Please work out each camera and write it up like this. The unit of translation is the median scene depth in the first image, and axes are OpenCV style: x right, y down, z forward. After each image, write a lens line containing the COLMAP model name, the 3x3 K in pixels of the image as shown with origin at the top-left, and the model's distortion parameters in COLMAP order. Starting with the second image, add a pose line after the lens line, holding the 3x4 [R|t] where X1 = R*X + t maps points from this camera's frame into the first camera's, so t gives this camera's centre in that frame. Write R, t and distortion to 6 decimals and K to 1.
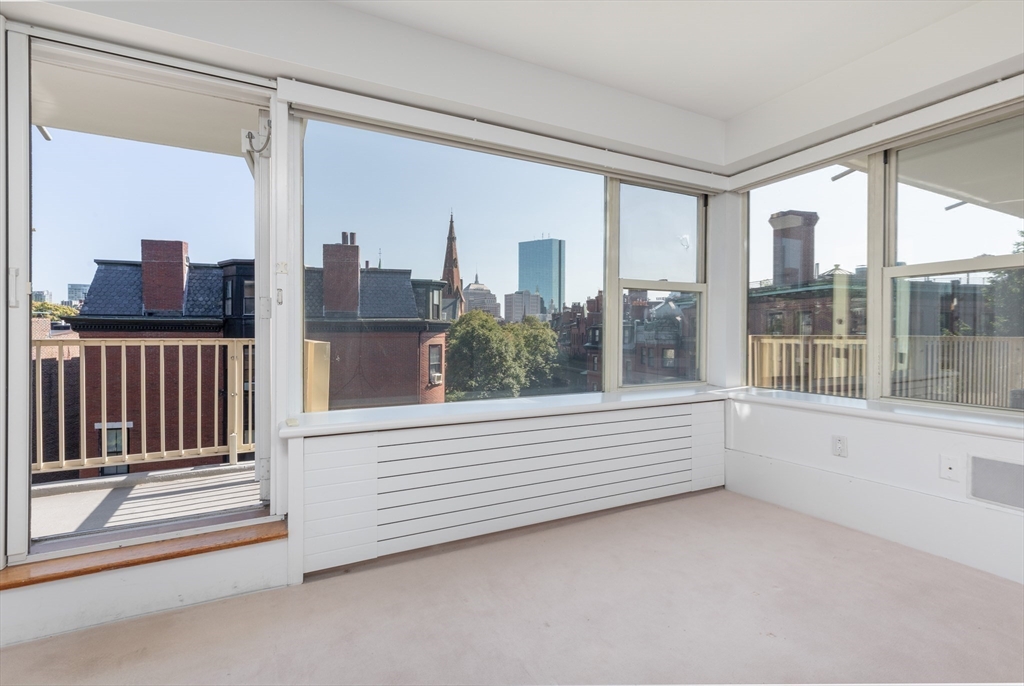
lens RADIAL K [[449.2, 0, 498.2], [0, 449.2, 334.6], [0, 0, 1]] dist [-0.001970, -0.000323]
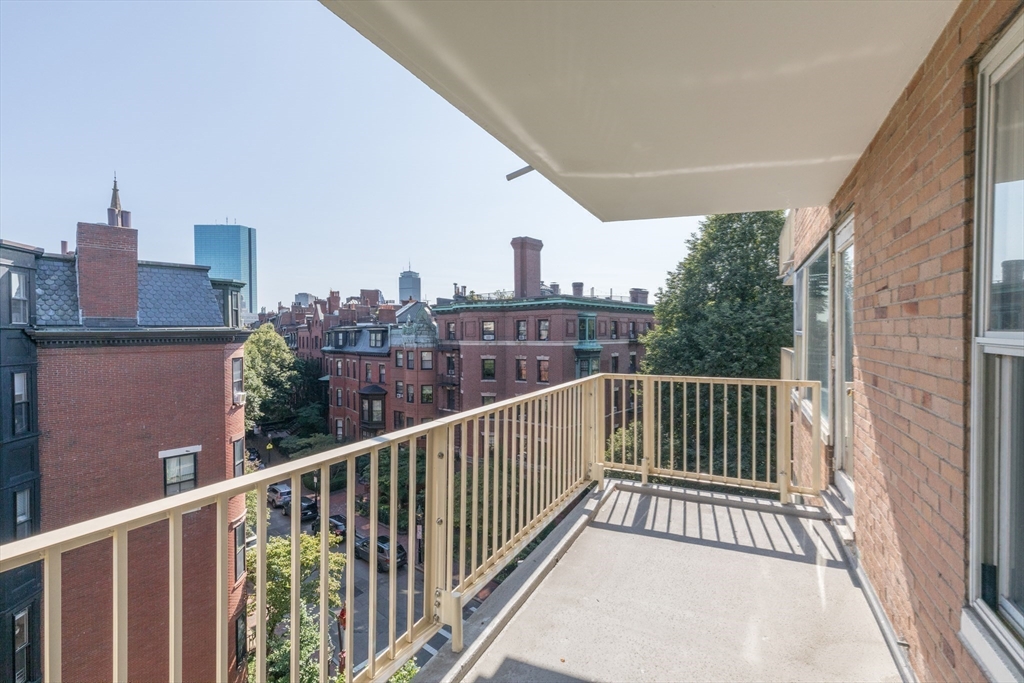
lens RADIAL K [[449.2, 0, 509.0], [0, 449.2, 339.5], [0, 0, 1]] dist [-0.001970, -0.000323]
pose [[0.812895, -0.017582, 0.582145, -0.112108], [0.013474, 0.999844, 0.011381, -0.007391], [-0.582254, -0.001408, 0.813005, 0.018402]]
